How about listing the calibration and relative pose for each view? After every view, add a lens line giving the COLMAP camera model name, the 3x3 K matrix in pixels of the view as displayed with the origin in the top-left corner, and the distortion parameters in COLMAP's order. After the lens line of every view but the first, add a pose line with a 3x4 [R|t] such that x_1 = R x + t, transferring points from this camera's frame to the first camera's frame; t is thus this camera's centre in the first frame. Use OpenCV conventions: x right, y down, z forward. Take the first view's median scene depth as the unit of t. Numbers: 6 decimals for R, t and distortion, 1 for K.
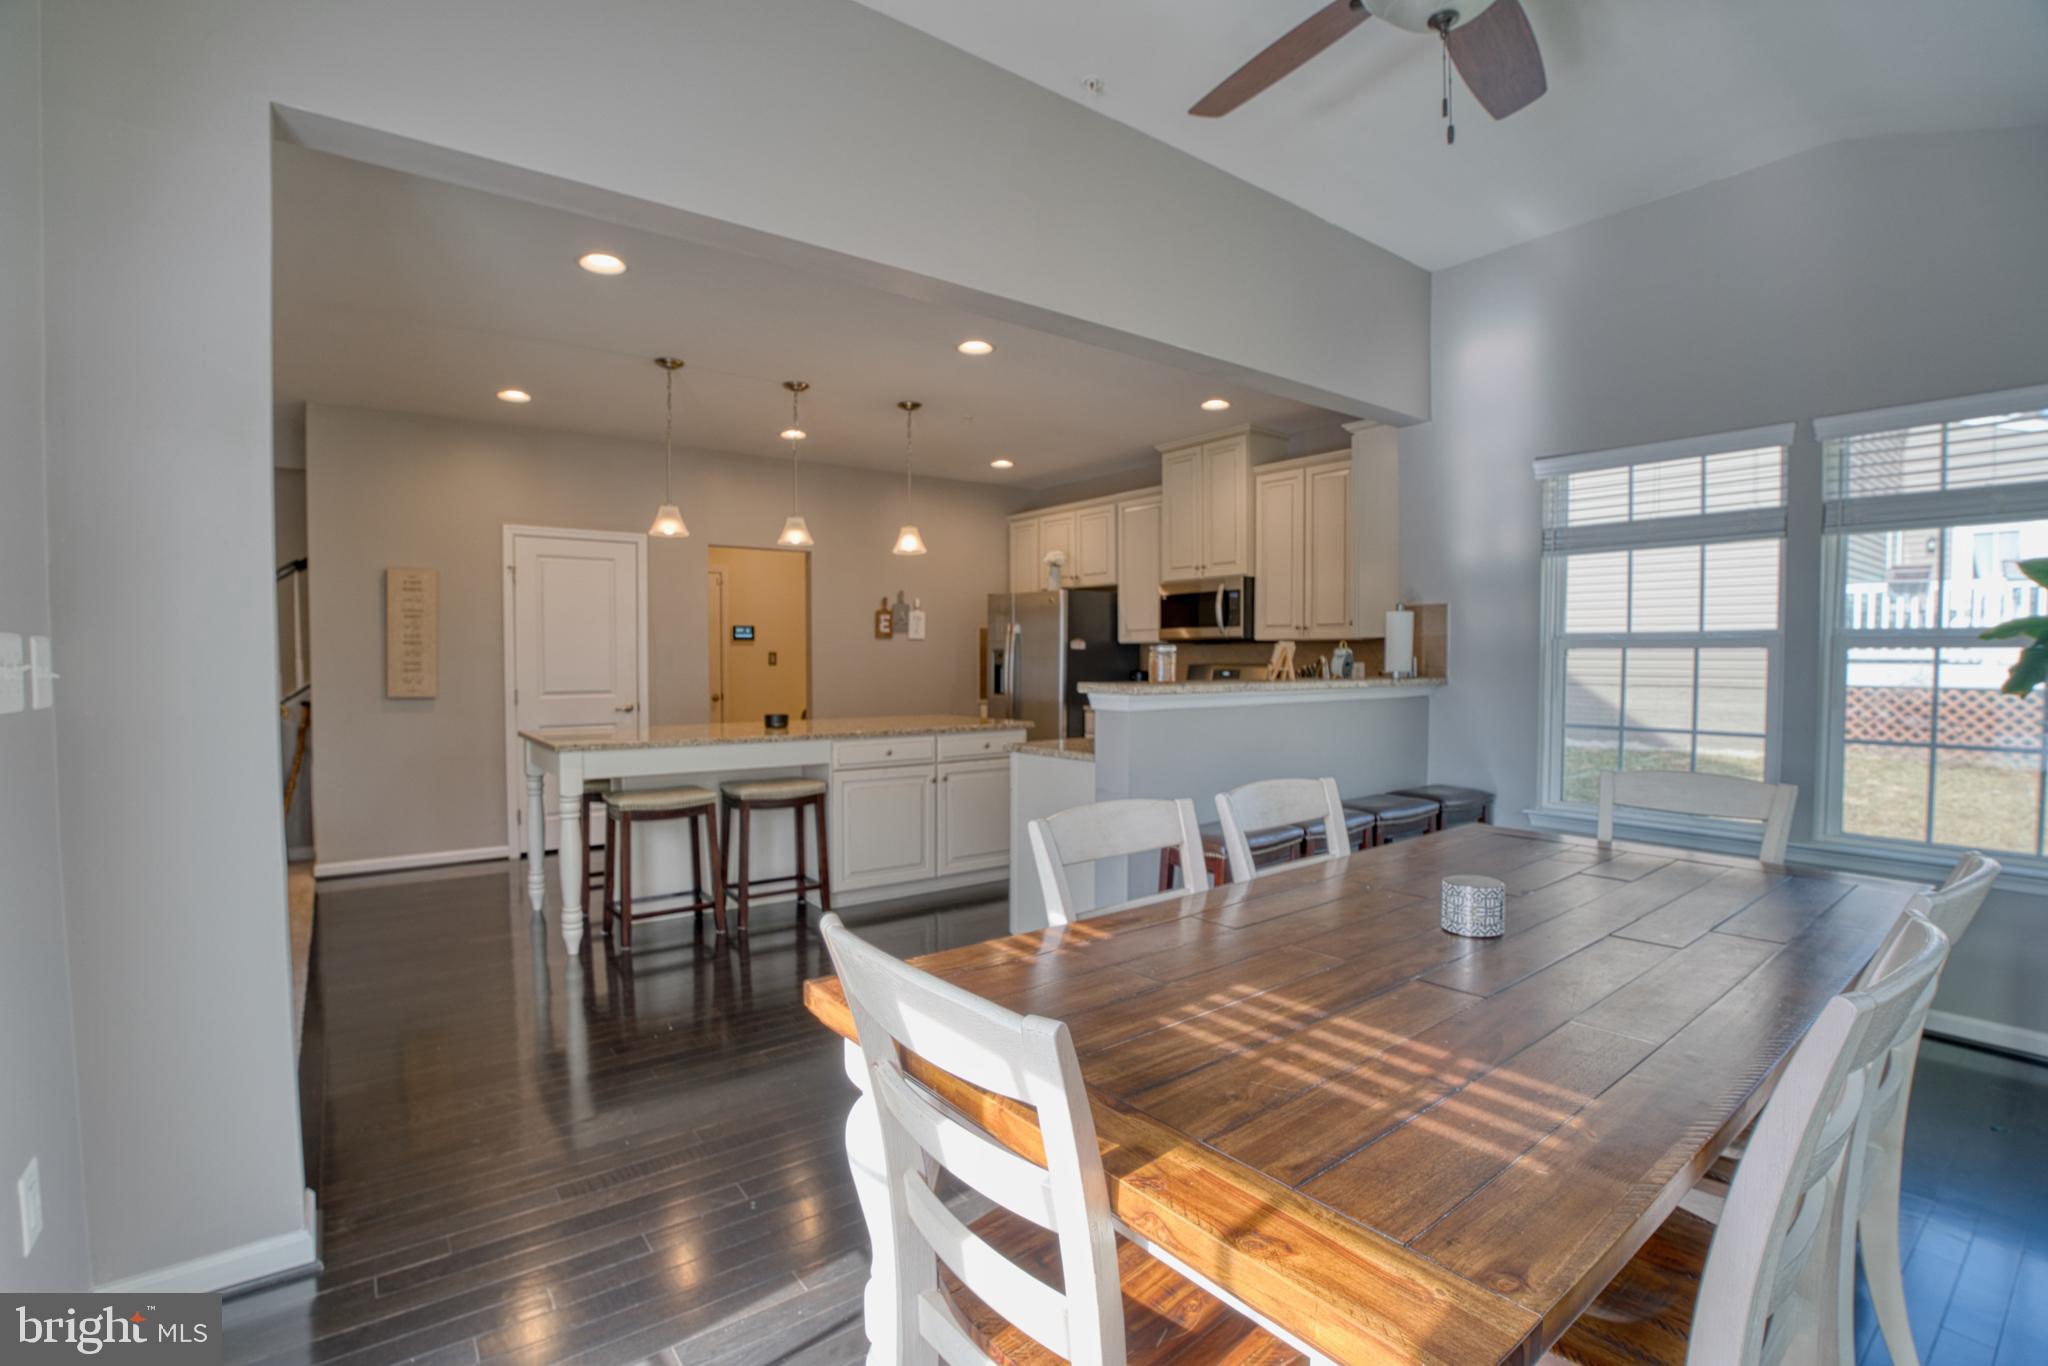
lens RADIAL K [[950.8, 0, 1033.5], [0, 950.8, 685.8], [0, 0, 1]] dist [-0.053212, 0.000579]
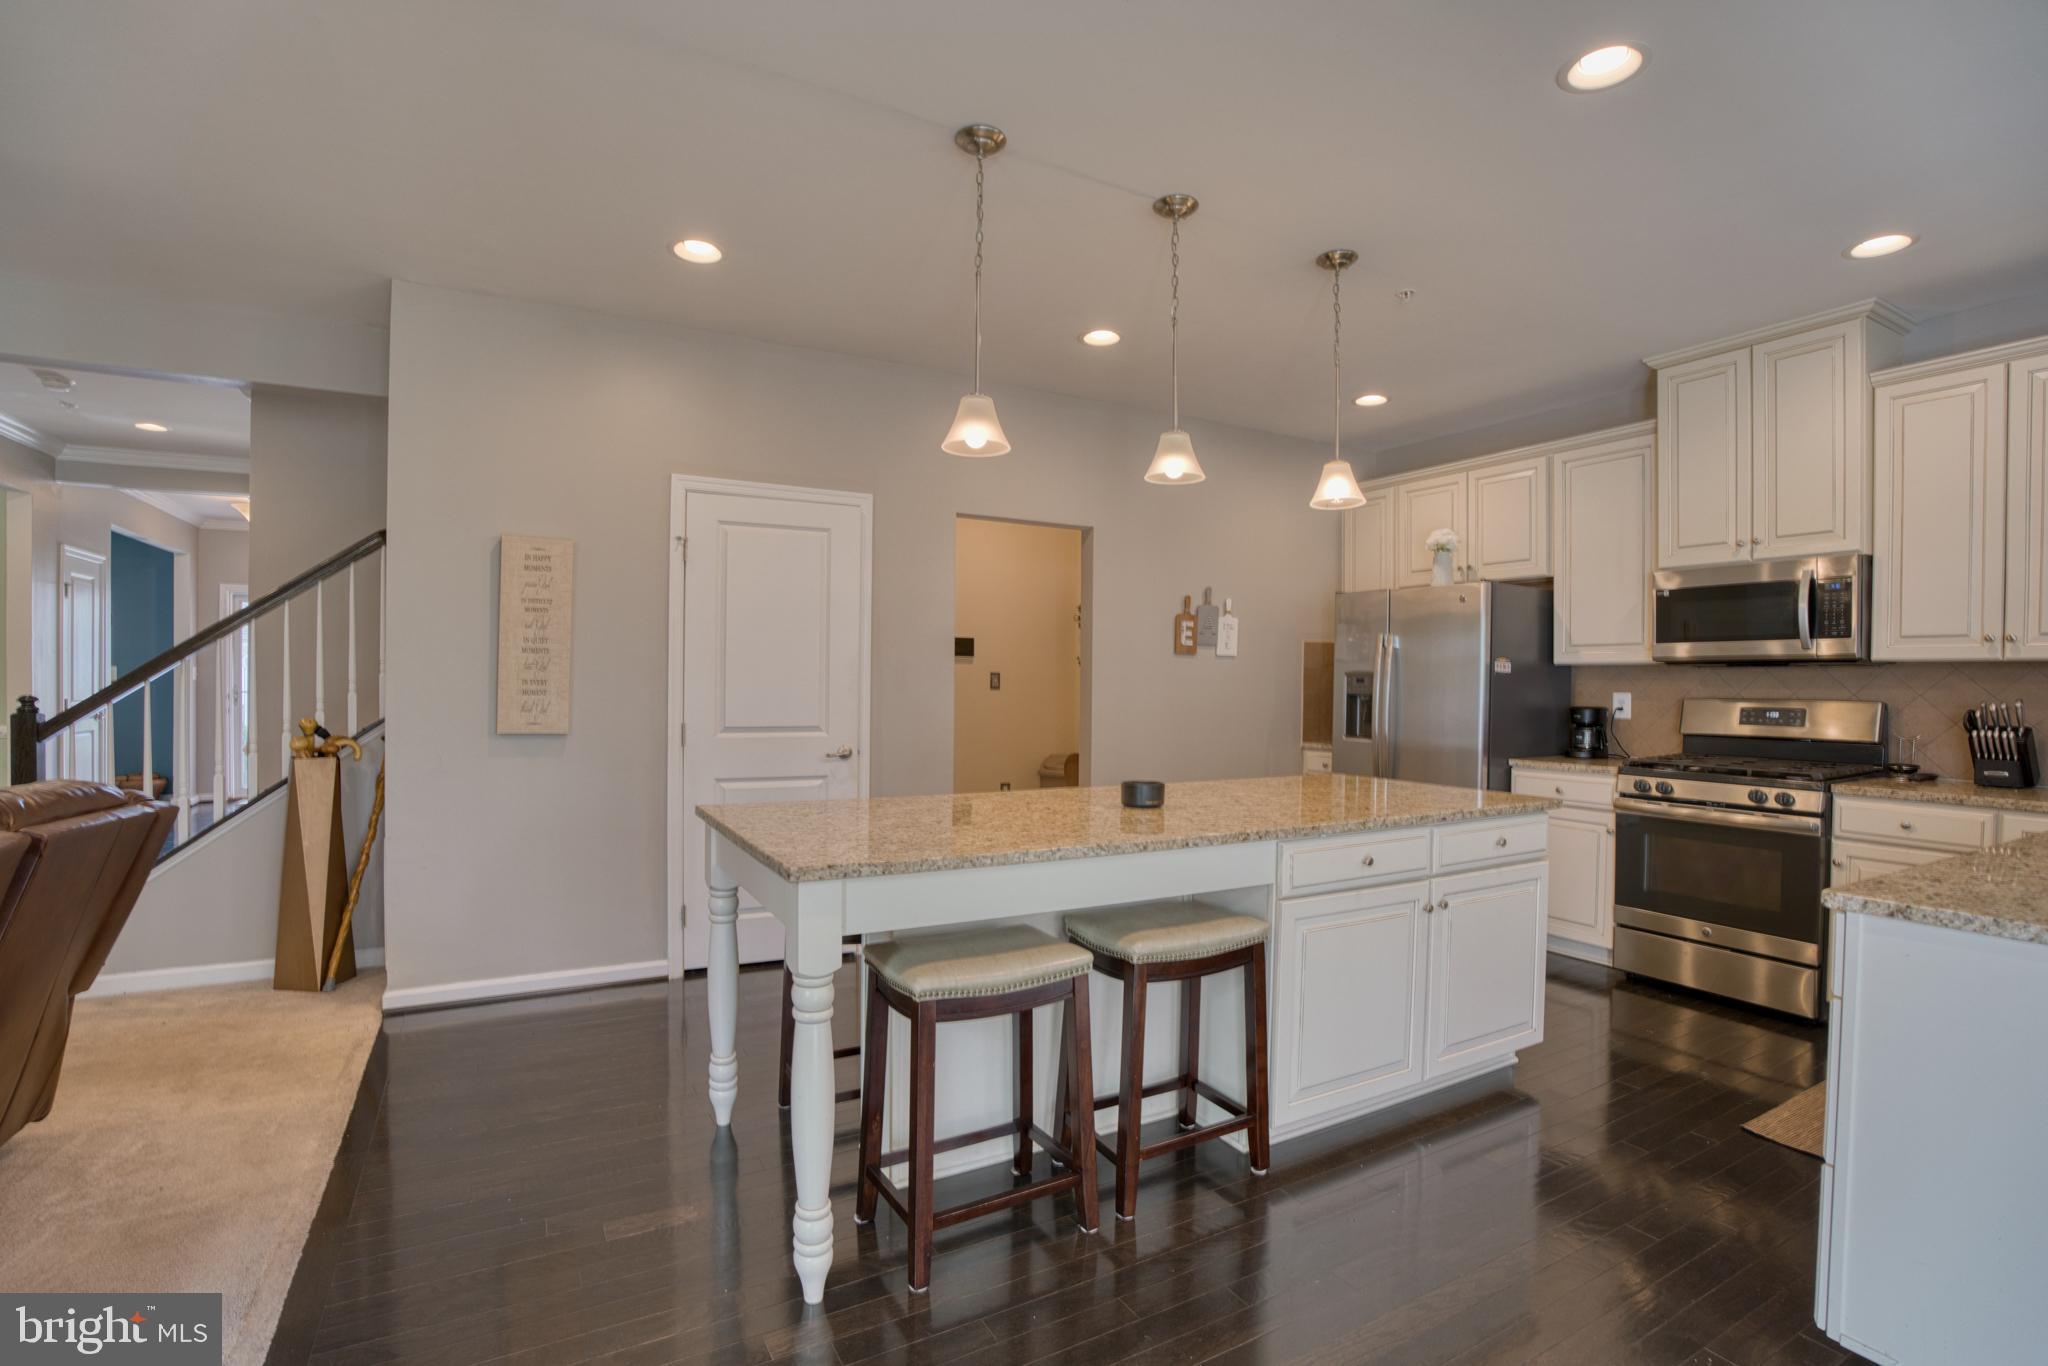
lens RADIAL K [[950.8, 0, 1033.5], [0, 950.8, 685.8], [0, 0, 1]] dist [-0.053212, 0.000579]
pose [[0.991403, 0.012482, -0.130246, -0.217004], [-0.015867, 0.999562, -0.024982, -0.009517], [0.129877, 0.026834, 0.991167, 0.361996]]
